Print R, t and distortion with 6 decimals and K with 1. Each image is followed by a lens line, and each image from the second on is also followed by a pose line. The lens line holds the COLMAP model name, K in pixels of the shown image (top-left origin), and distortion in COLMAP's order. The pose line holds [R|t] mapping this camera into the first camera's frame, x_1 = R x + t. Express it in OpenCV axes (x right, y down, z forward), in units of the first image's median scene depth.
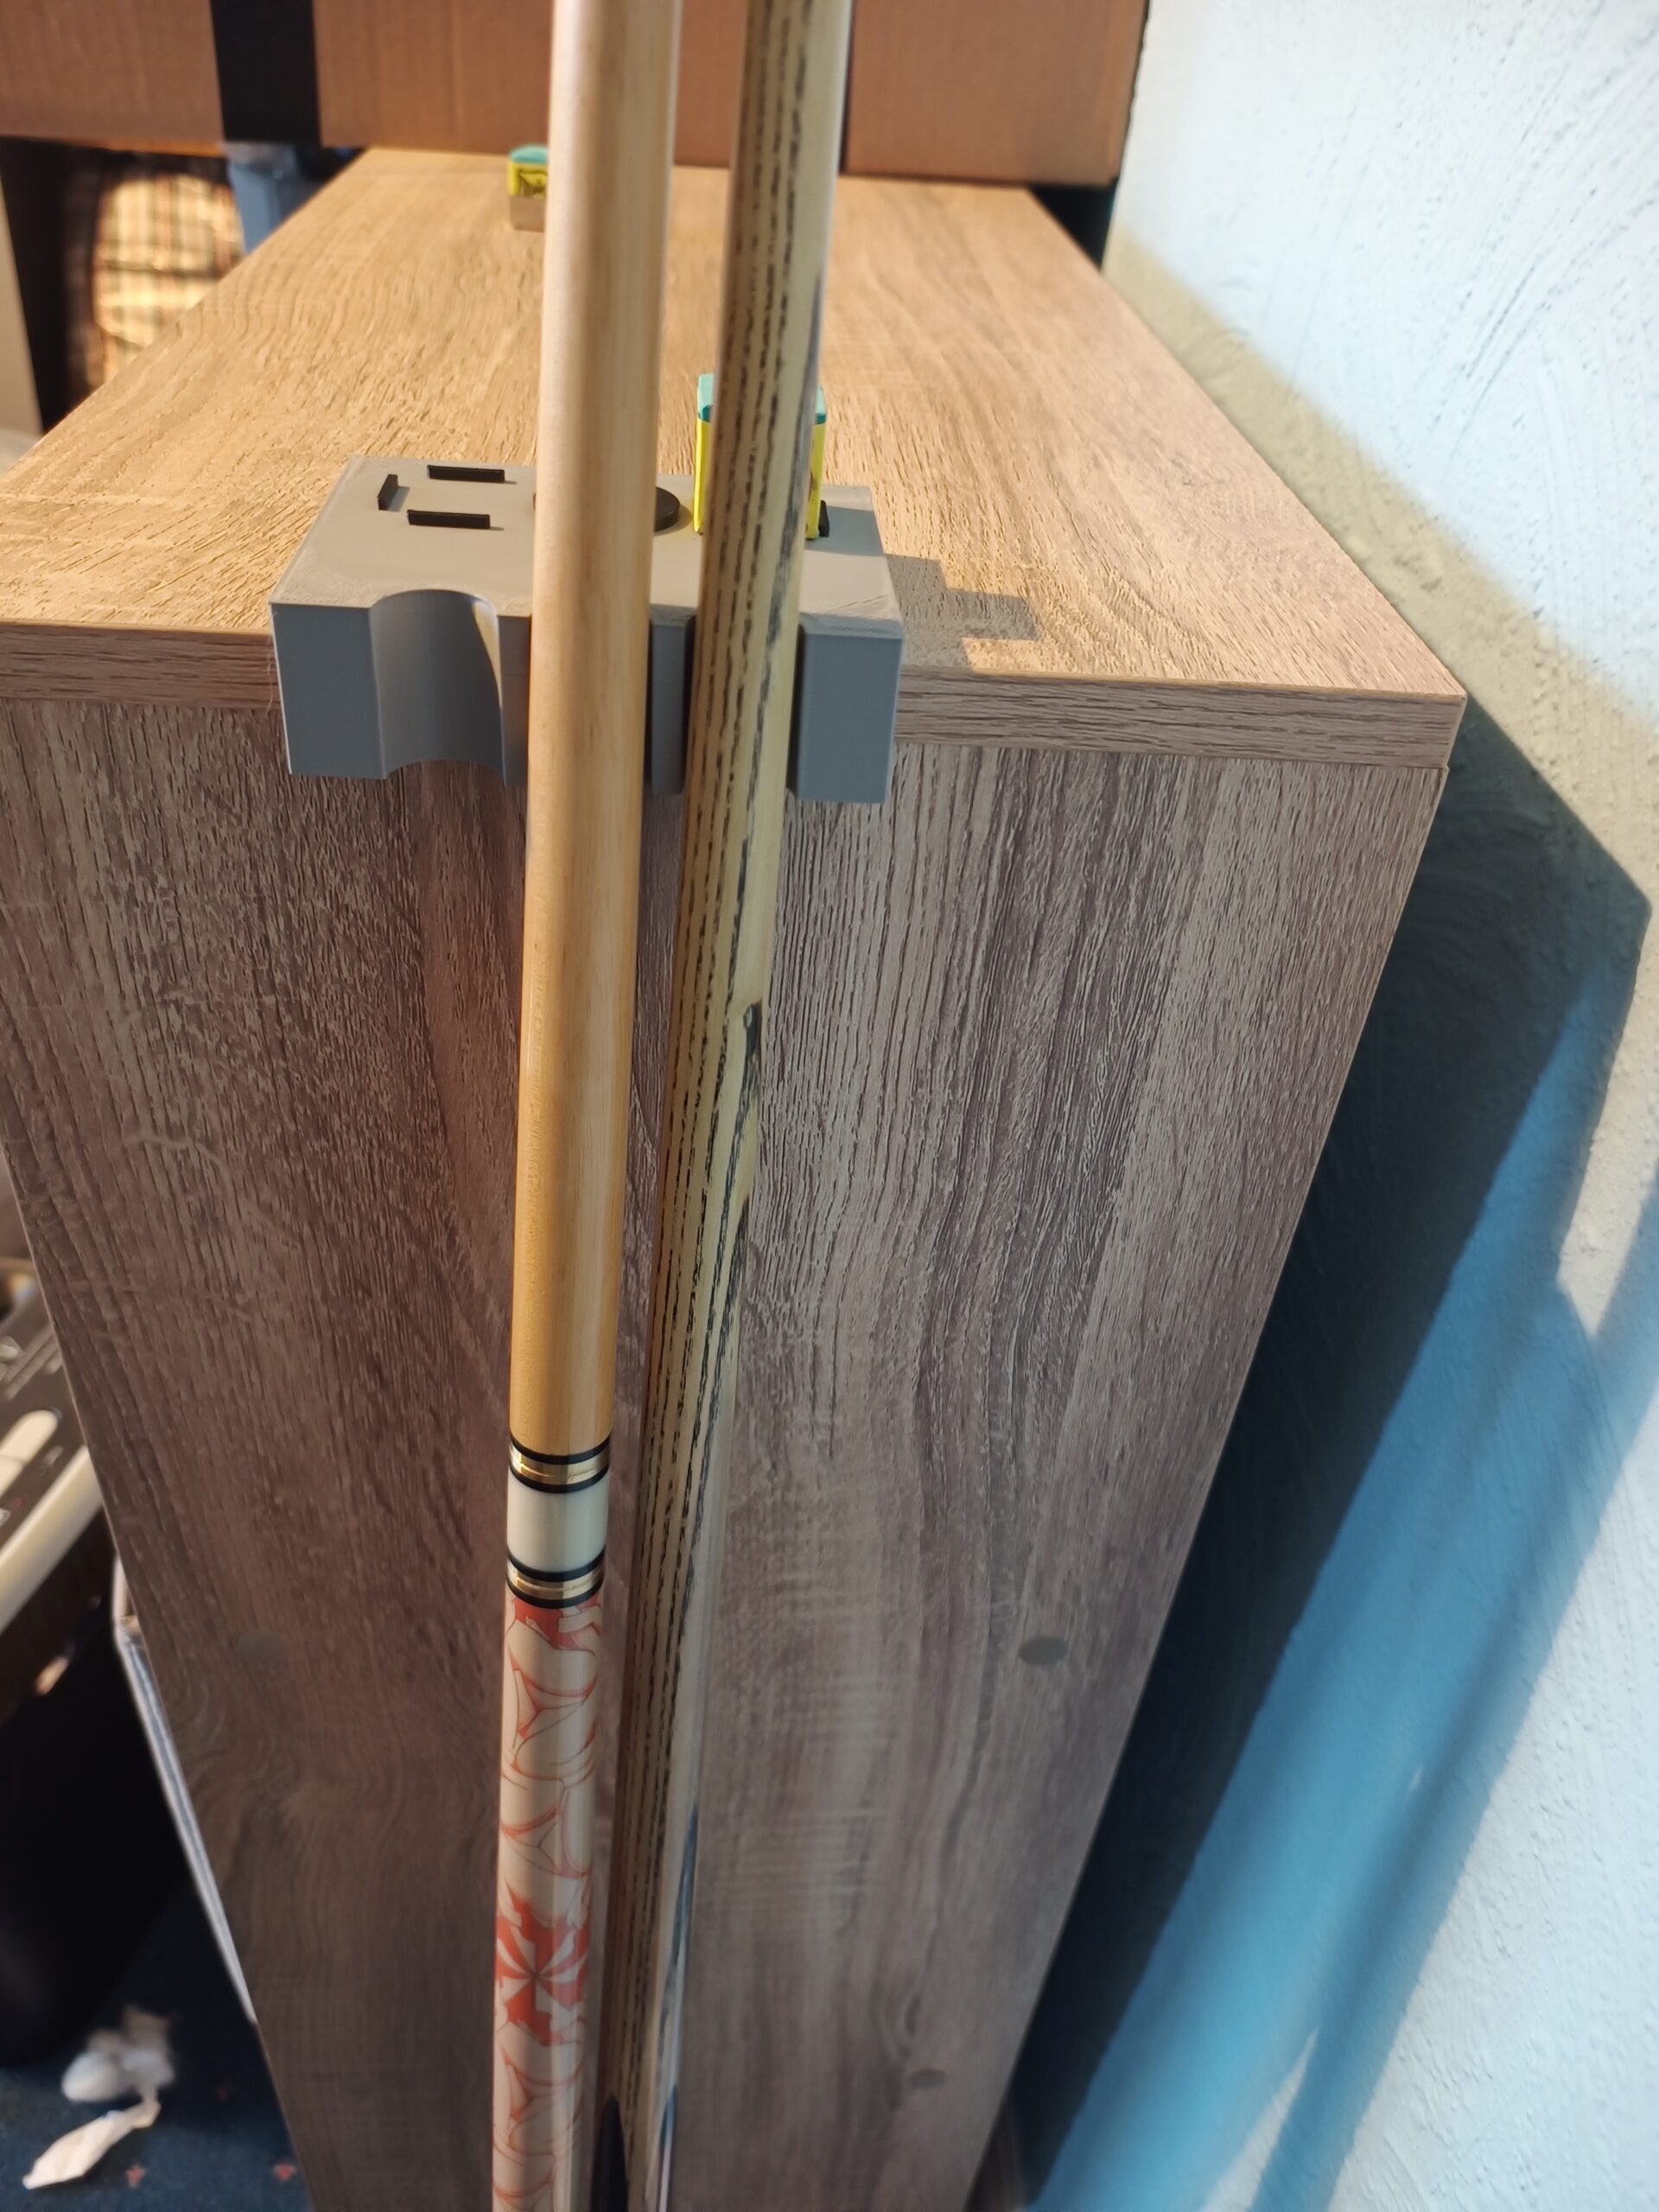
lens RADIAL K [[1700.7, 0, 822.3], [0, 1700.7, 1115.1], [0, 0, 1]] dist [-0.011994, -0.057438]
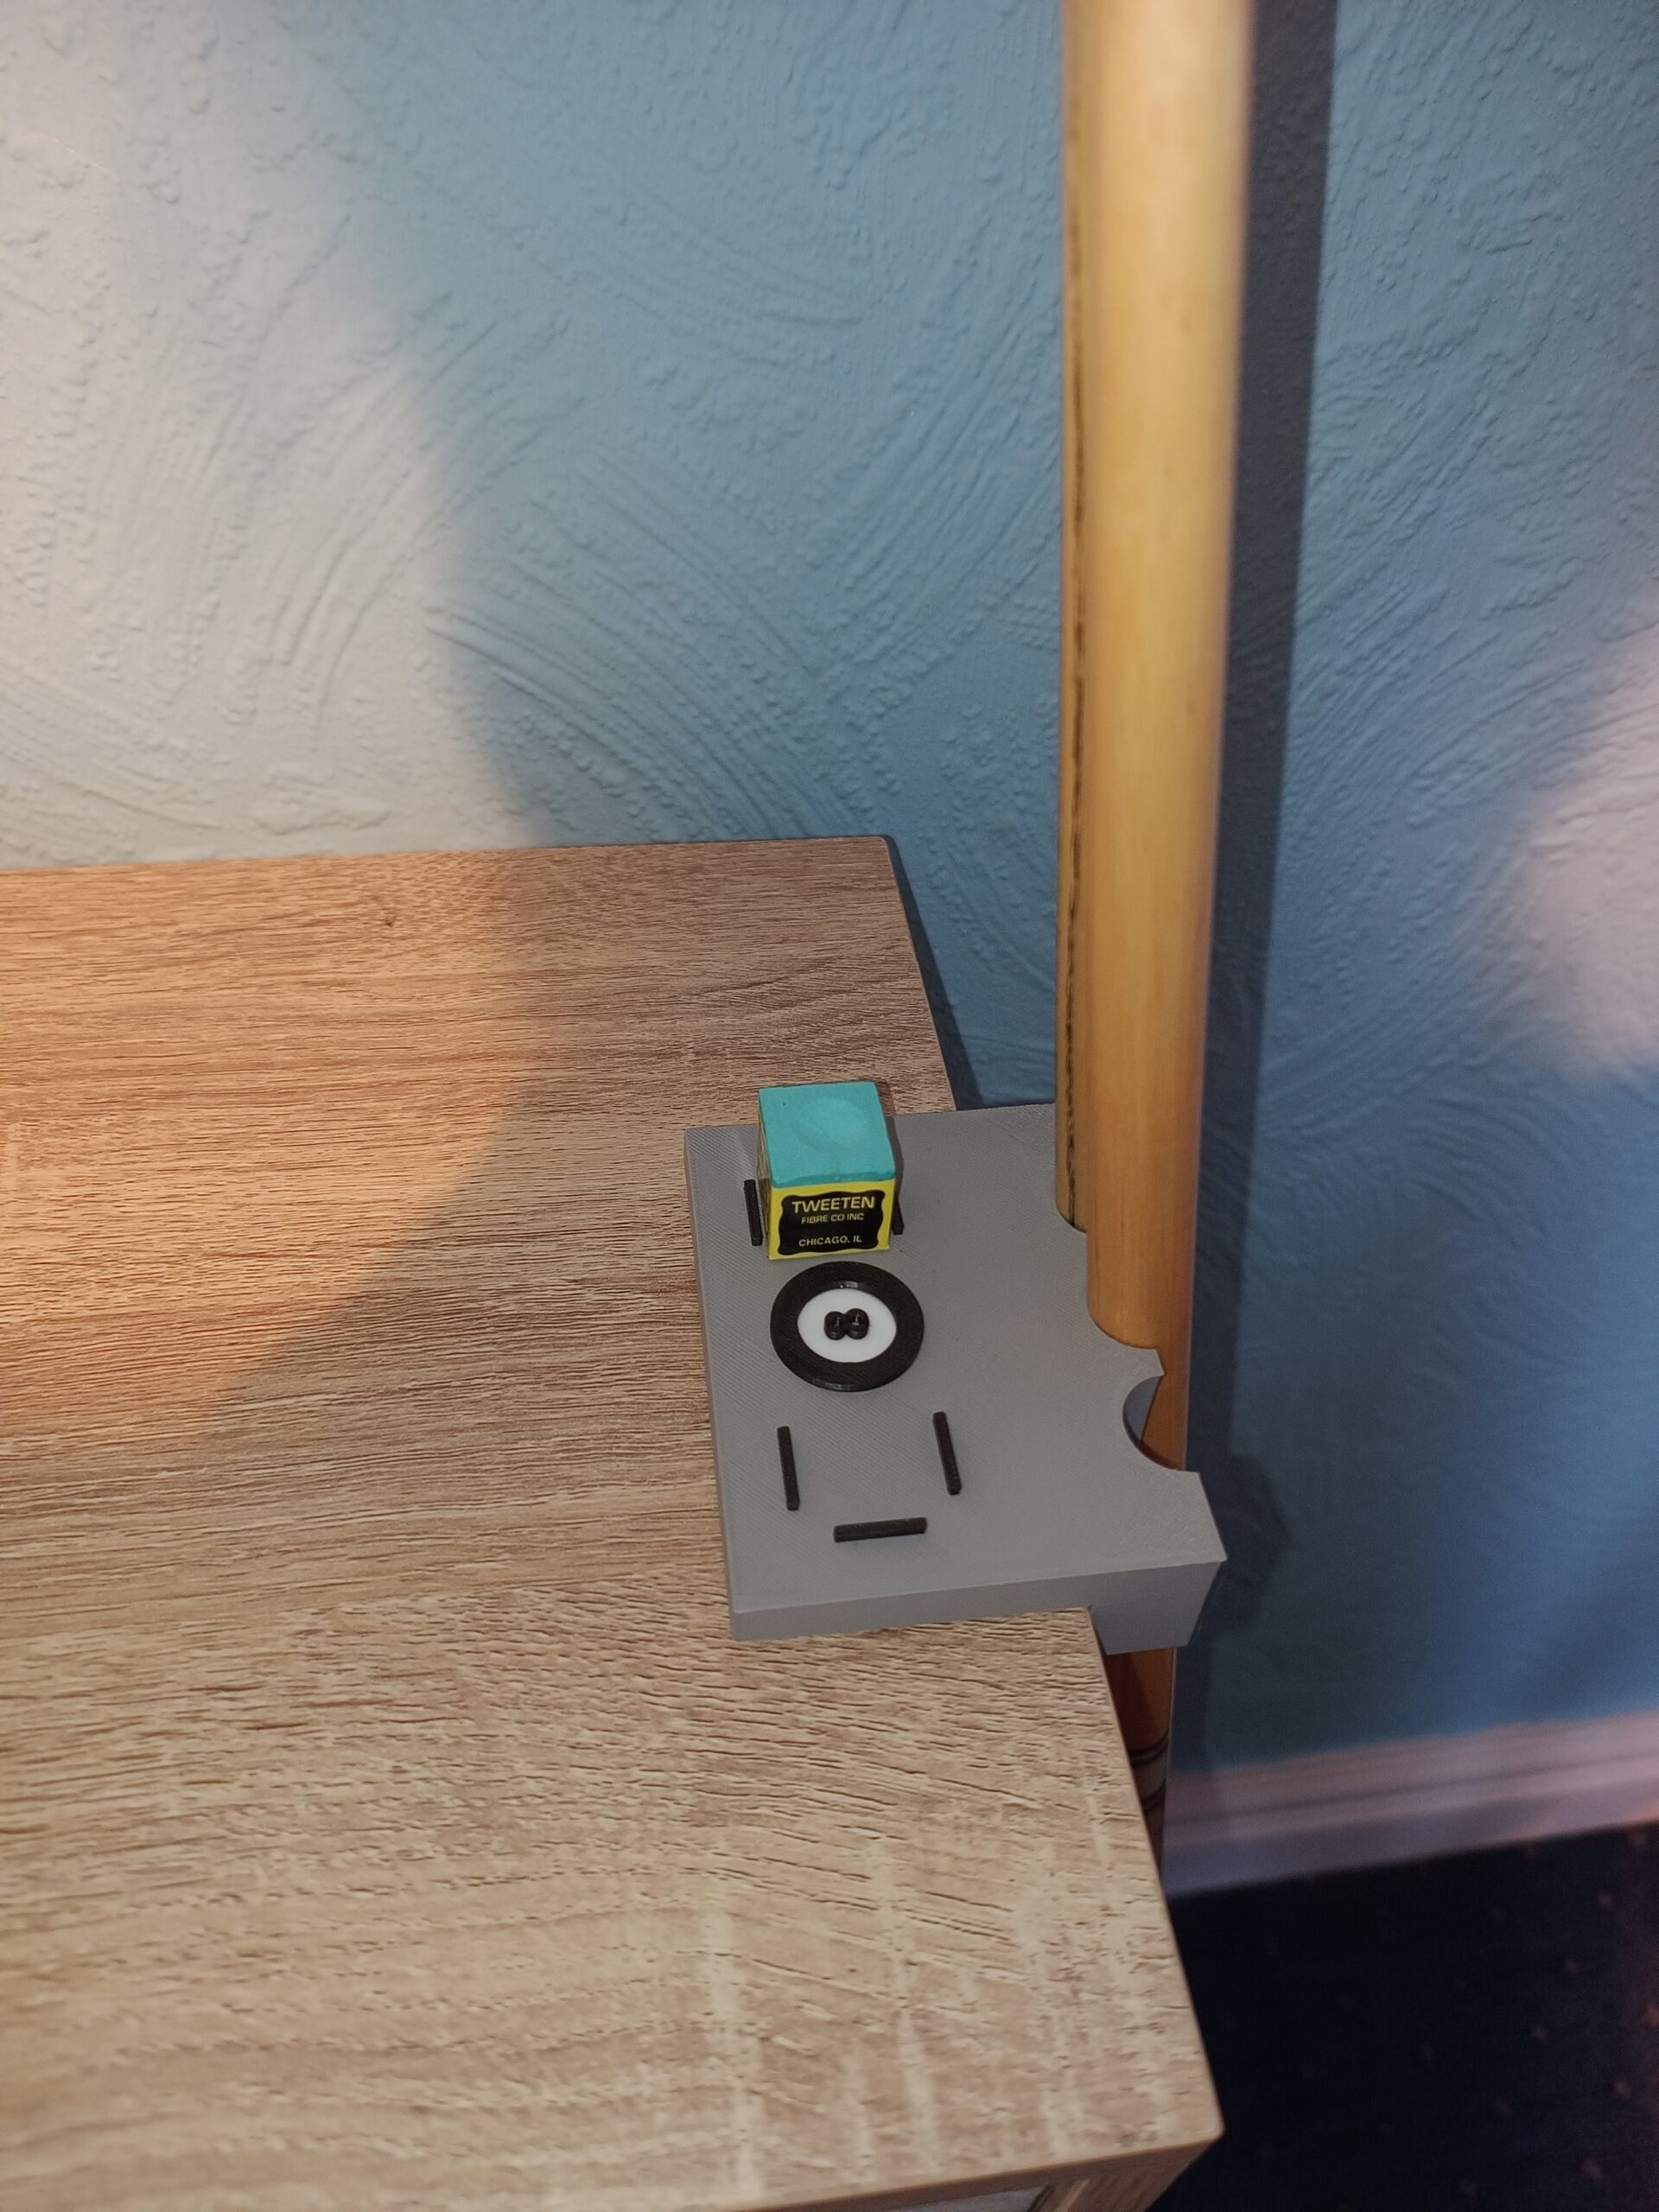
lens RADIAL K [[1664.0, 0, 851.3], [0, 1664.0, 1114.9], [0, 0, 1]] dist [0.001382, -0.064444]
pose [[-0.085506, -0.773785, 0.627651, -0.517620], [0.550398, 0.488427, 0.677128, -0.875105], [-0.830513, 0.403356, 0.384126, 0.501503]]
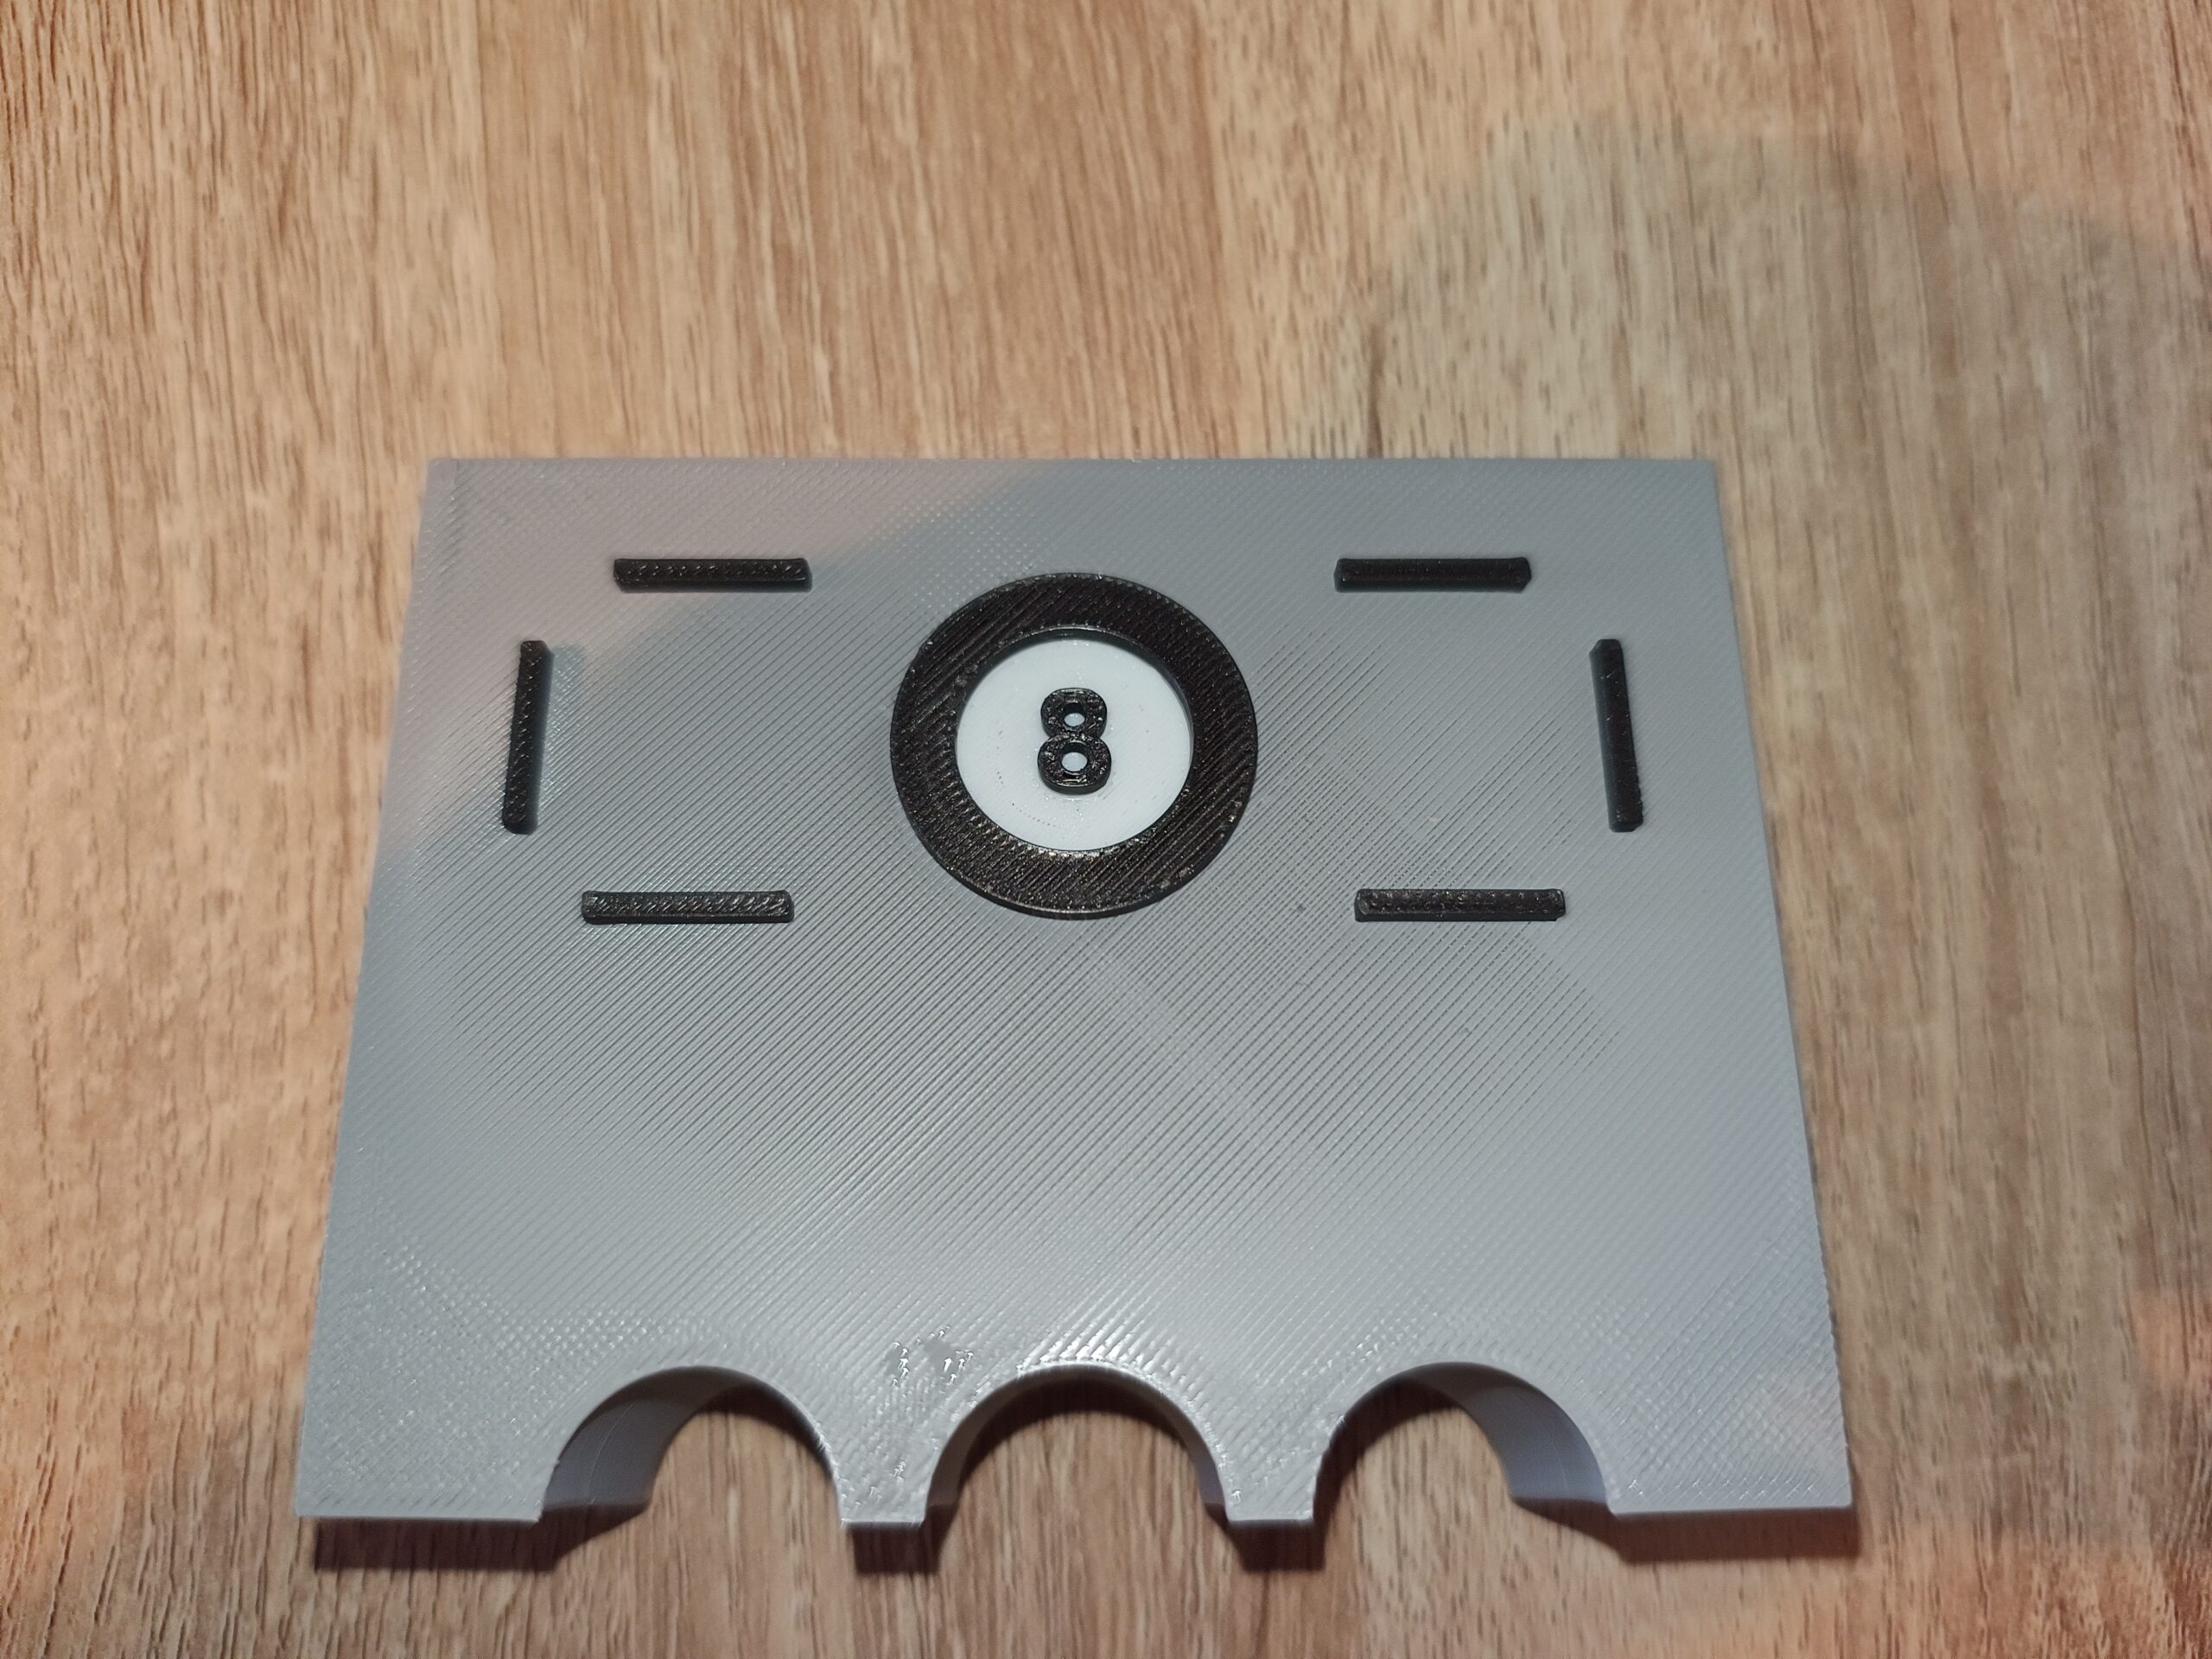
lens RADIAL K [[1747.9, 0, 1104.7], [0, 1747.9, 832.0], [0, 0, 1]] dist [-0.078703, 0.002531]
pose [[0.996942, -0.044522, -0.064220, -0.065479], [0.077955, 0.623688, 0.777776, -0.697648], [0.005425, -0.780404, 0.625252, 0.779117]]
